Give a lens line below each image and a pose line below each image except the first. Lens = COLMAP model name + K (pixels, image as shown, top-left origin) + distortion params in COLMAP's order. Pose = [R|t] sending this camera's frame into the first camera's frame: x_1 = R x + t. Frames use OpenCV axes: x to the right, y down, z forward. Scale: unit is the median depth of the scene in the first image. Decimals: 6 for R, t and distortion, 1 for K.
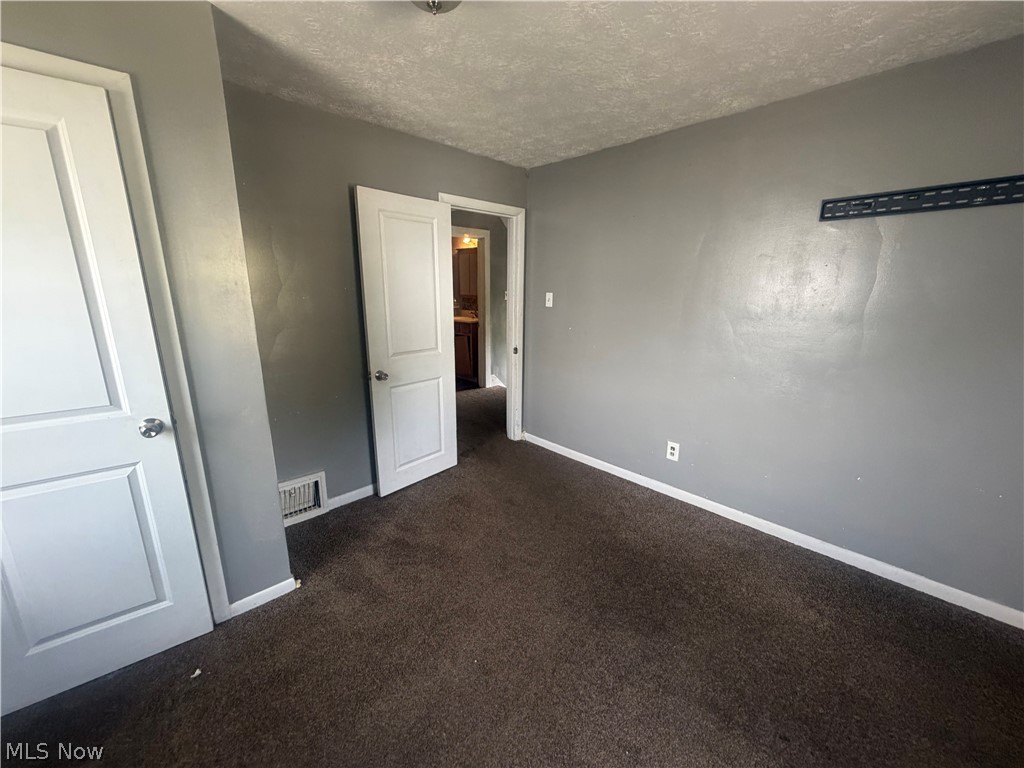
lens RADIAL K [[407.1, 0, 513.1], [0, 407.1, 384.3], [0, 0, 1]] dist [0.008362, -0.000159]
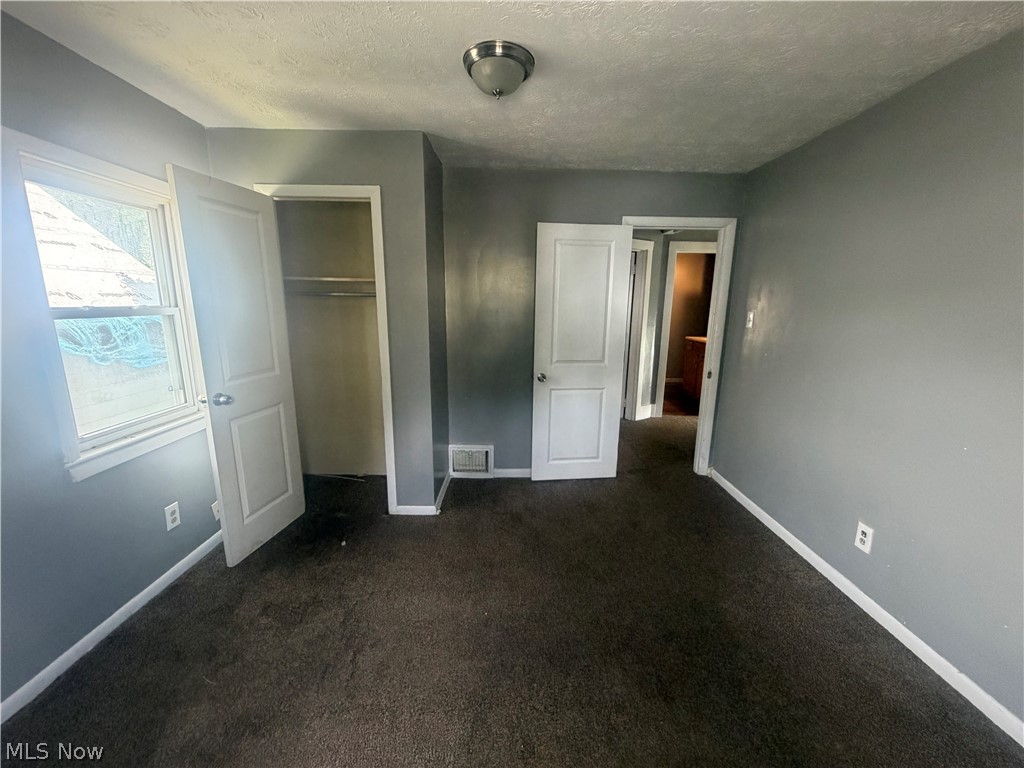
lens RADIAL K [[407.1, 0, 513.1], [0, 407.1, 384.3], [0, 0, 1]] dist [0.008362, -0.000159]
pose [[0.739236, 0.134730, -0.659832, 0.376480], [-0.165638, 0.986060, 0.015772, -0.006267], [0.652759, 0.097634, 0.751248, 0.055104]]
